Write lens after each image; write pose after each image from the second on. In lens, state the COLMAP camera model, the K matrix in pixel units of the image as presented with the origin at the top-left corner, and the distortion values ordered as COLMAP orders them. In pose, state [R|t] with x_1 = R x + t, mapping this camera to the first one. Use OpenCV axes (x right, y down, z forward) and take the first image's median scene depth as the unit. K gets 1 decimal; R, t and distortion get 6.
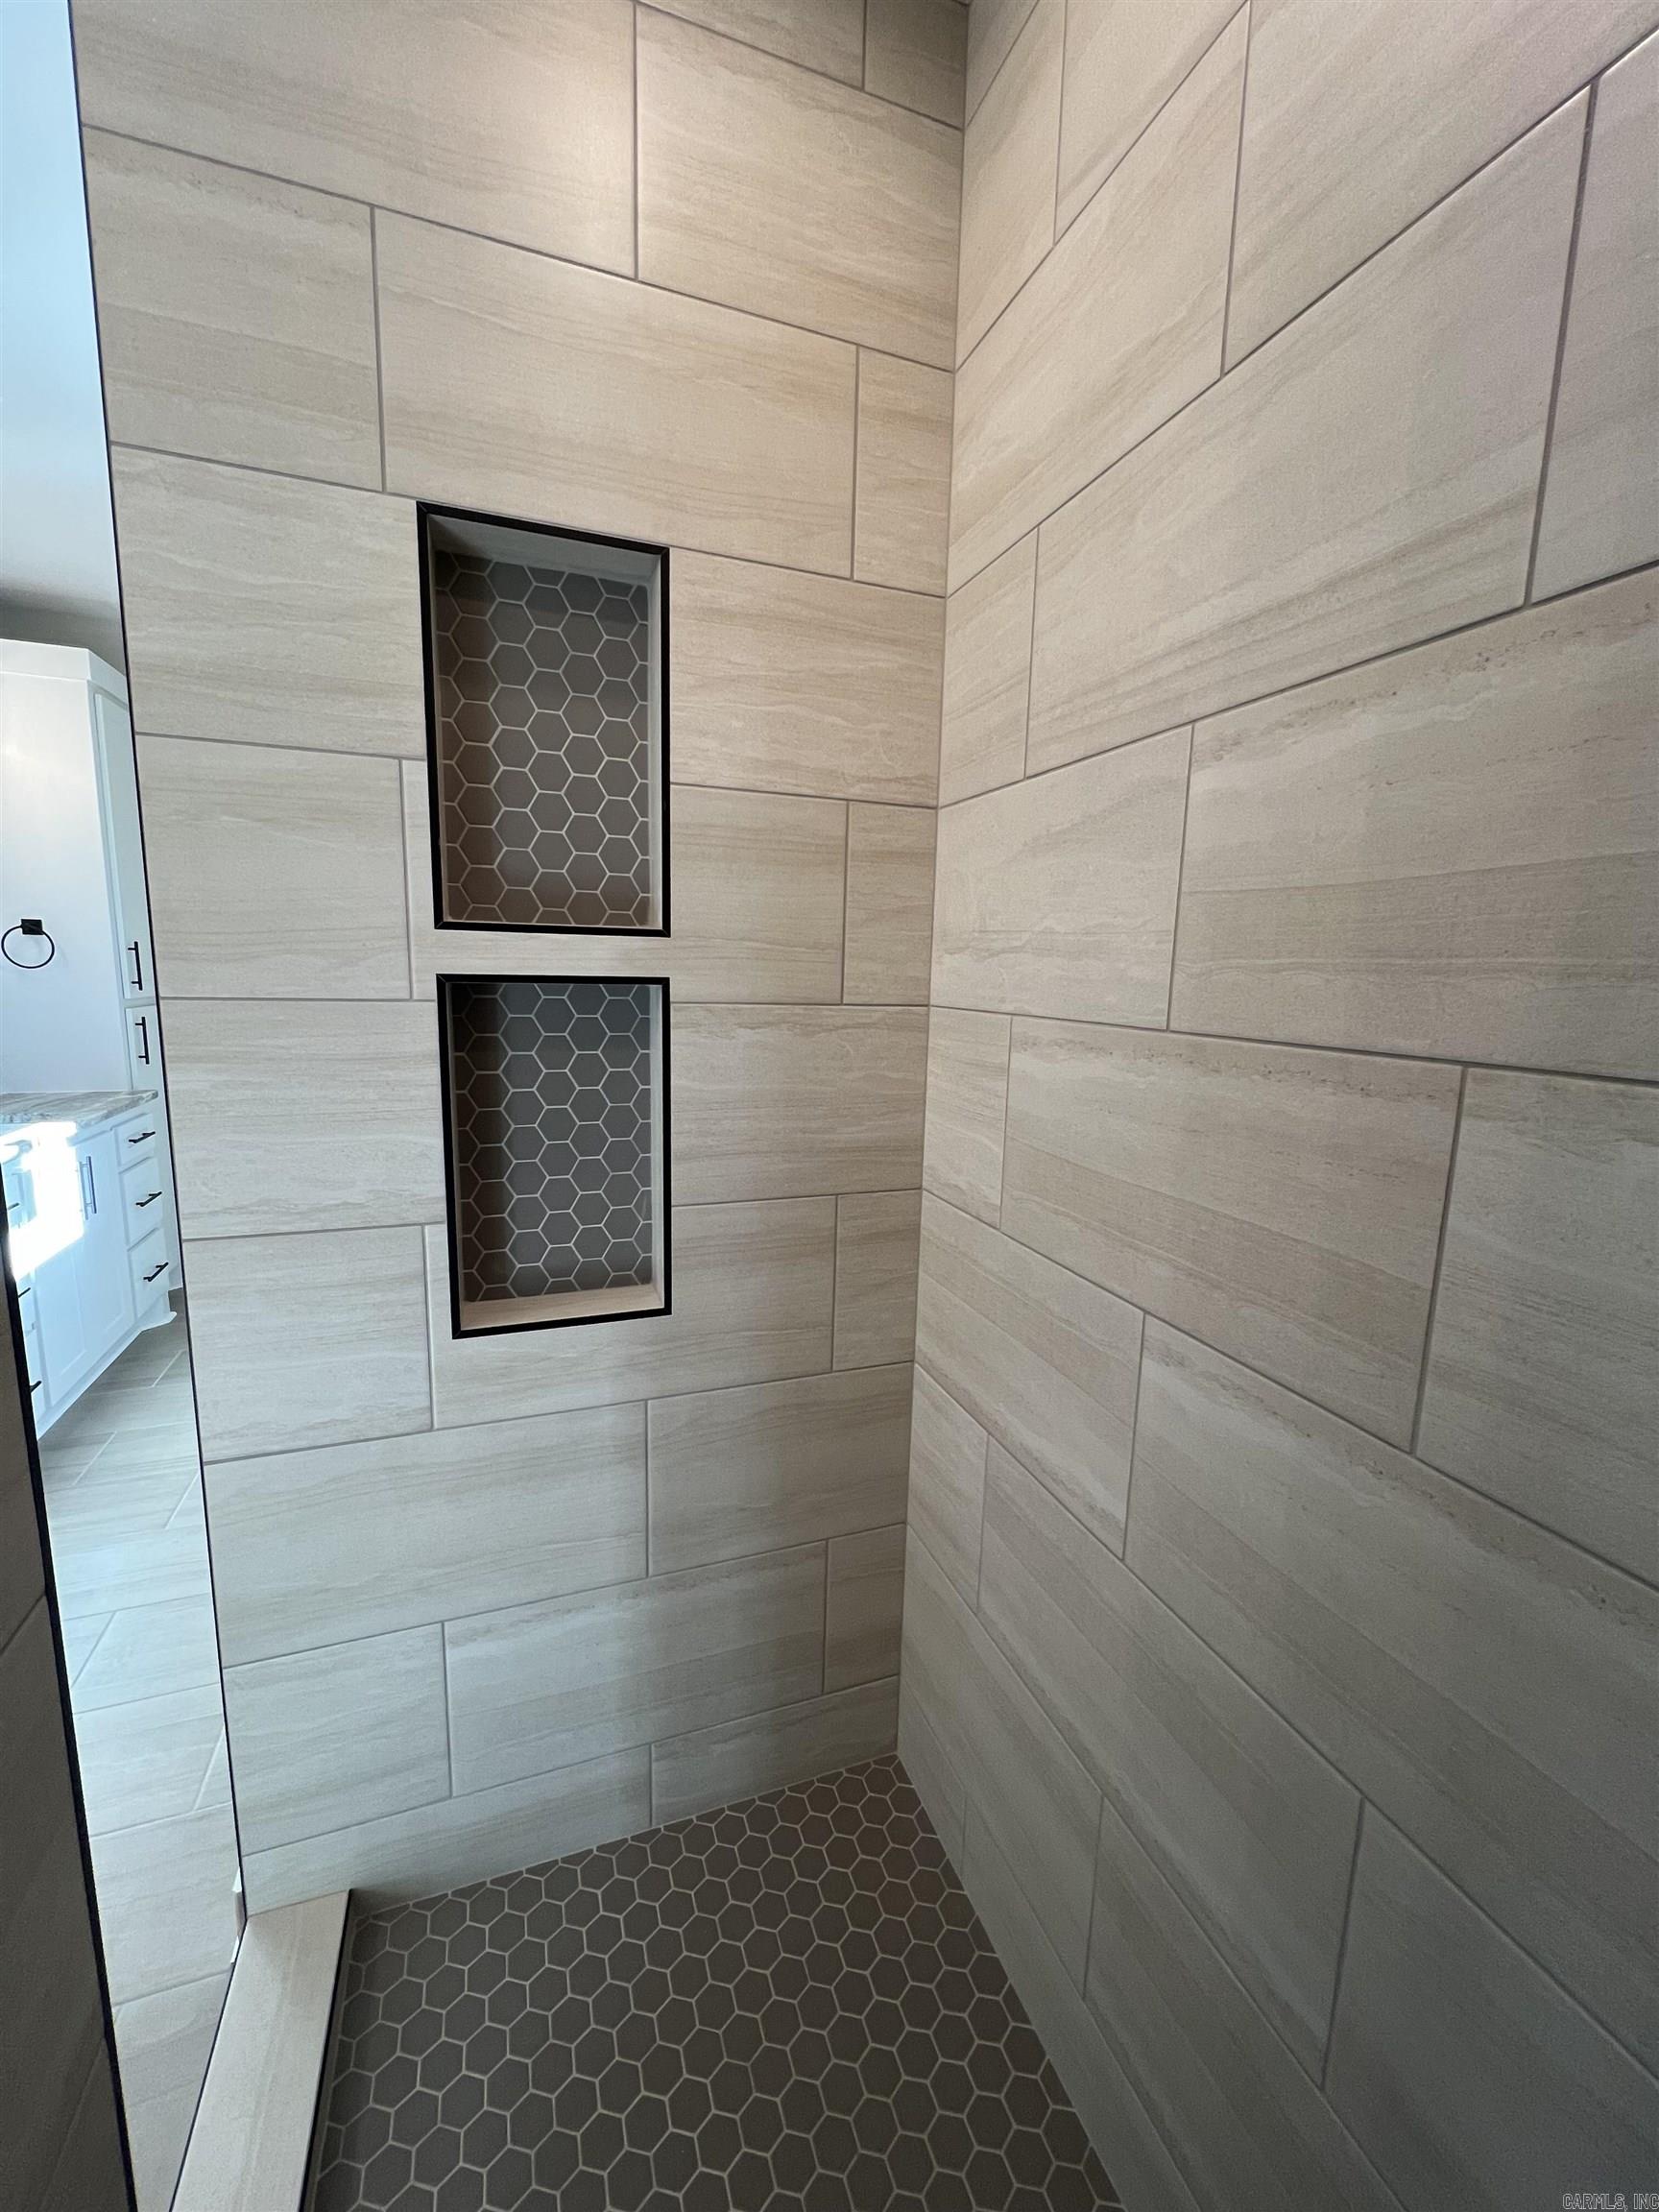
lens RADIAL K [[885.0, 0, 844.9], [0, 885.0, 1097.8], [0, 0, 1]] dist [-0.000947, -0.000020]
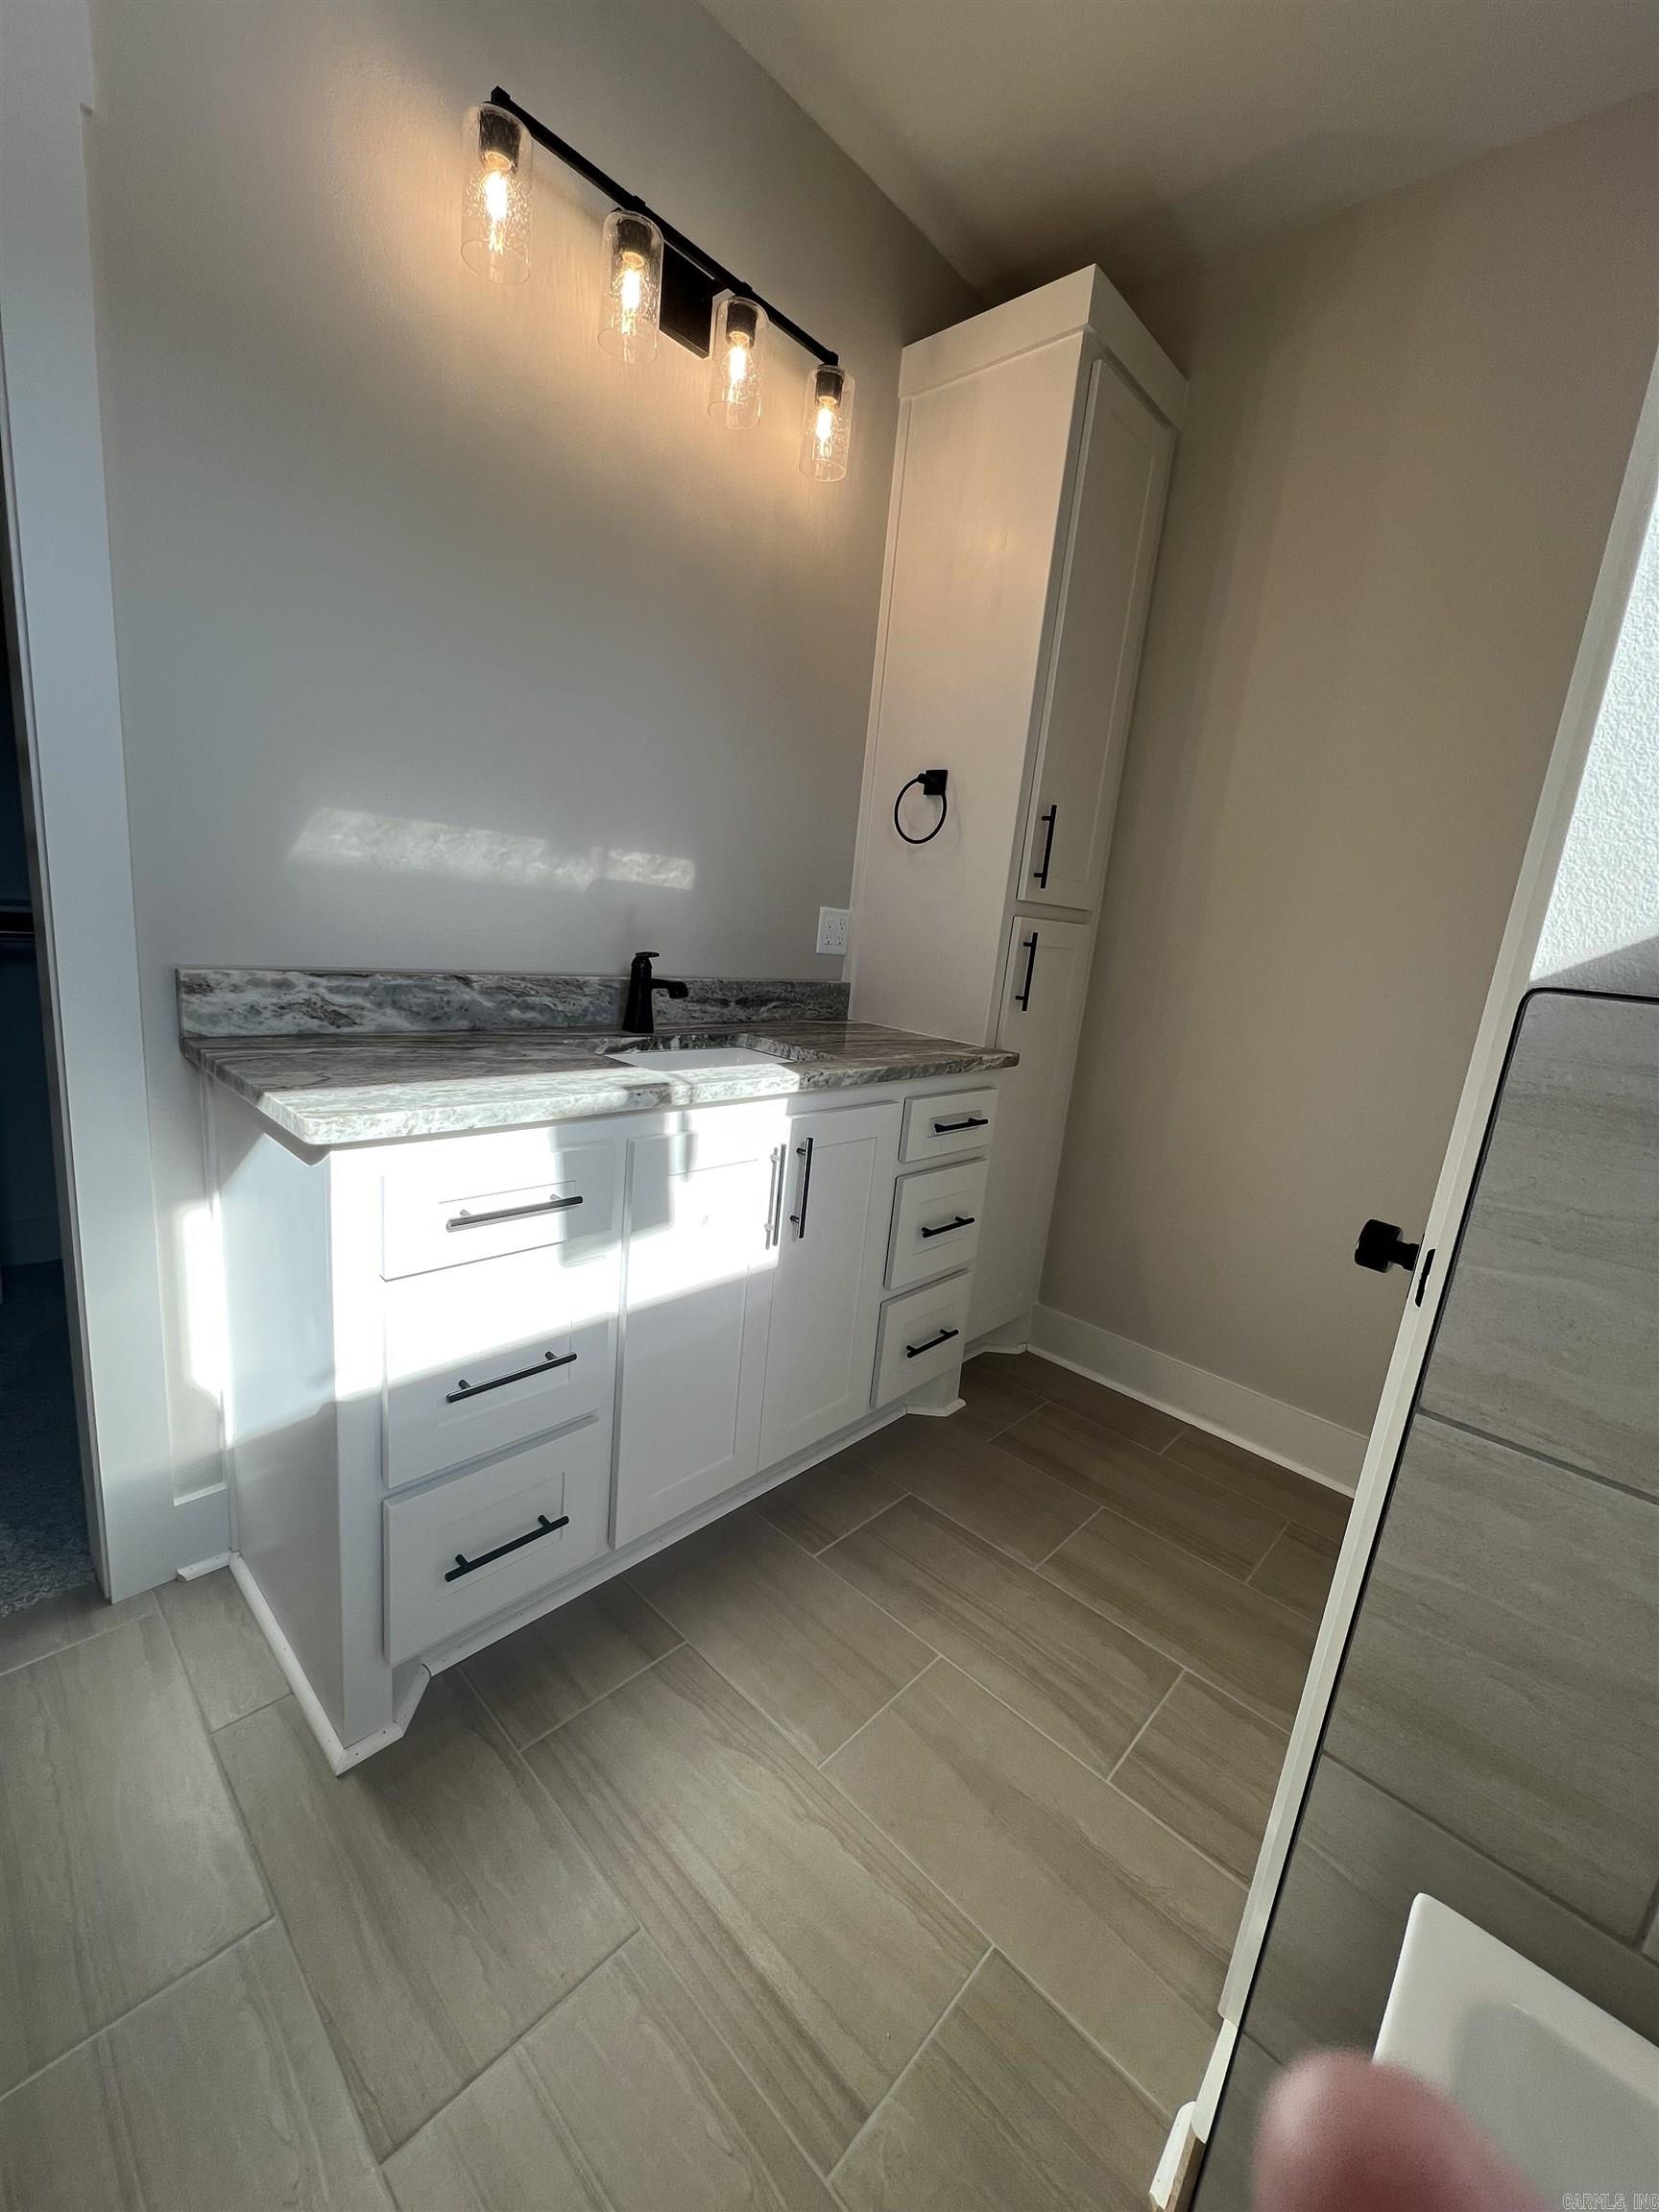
lens RADIAL K [[885.0, 0, 834.6], [0, 885.0, 1103.5], [0, 0, 1]] dist [-0.000947, -0.000020]
pose [[0.442199, 0.209734, -0.872050, -0.319243], [-0.223833, 0.967318, 0.119145, -0.021251], [0.868538, 0.142508, 0.474692, 0.648356]]
